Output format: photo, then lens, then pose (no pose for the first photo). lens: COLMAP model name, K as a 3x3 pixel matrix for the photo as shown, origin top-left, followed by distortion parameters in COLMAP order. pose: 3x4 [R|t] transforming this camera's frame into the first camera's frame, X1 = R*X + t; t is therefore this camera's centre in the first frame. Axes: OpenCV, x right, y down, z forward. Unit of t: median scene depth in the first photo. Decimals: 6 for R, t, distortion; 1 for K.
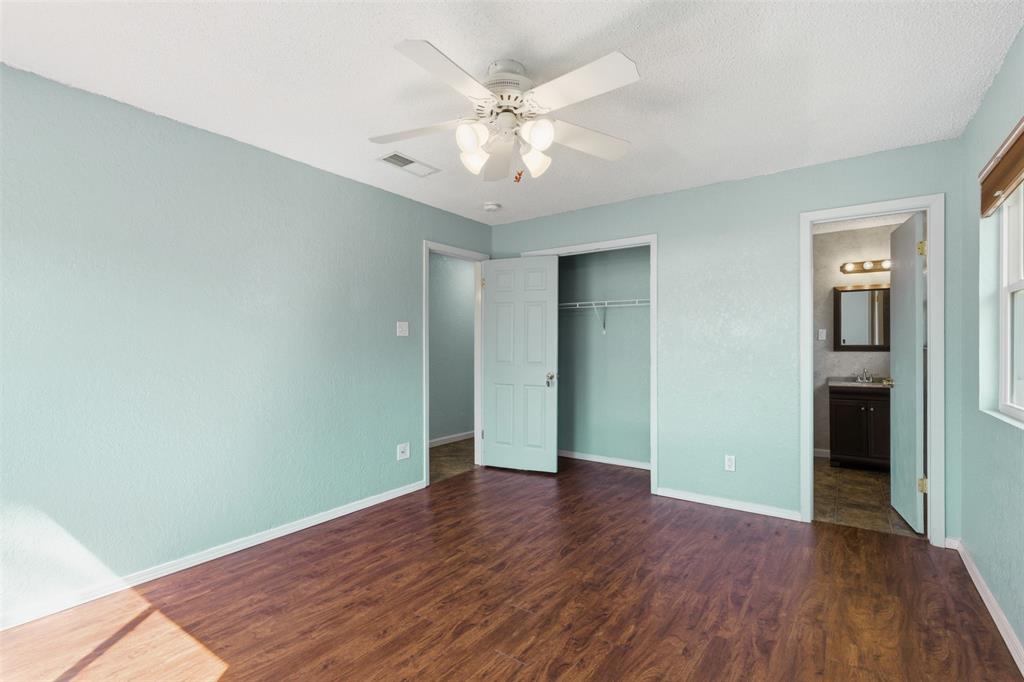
lens RADIAL K [[465.1, 0, 512.5], [0, 465.1, 344.1], [0, 0, 1]] dist [0.005321, 0.000271]
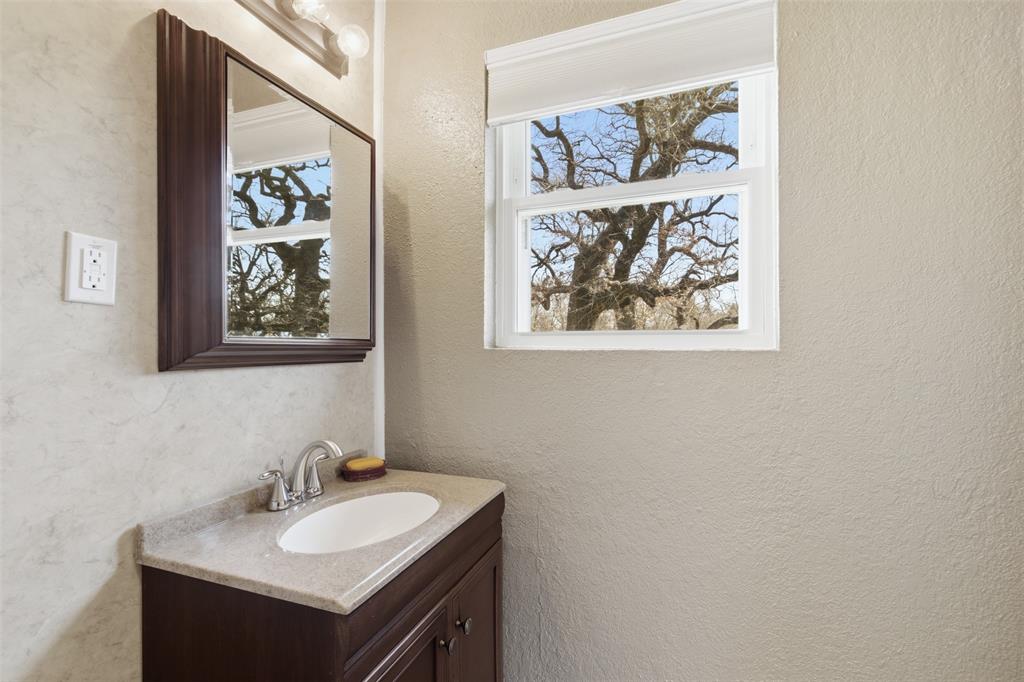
lens RADIAL K [[465.1, 0, 511.9], [0, 465.1, 342.1], [0, 0, 1]] dist [0.005321, 0.000271]
pose [[-0.255035, 0.003131, 0.966927, 0.479314], [-0.003991, 0.999983, -0.004290, 0.004317], [-0.966923, -0.004953, -0.255019, 0.908152]]
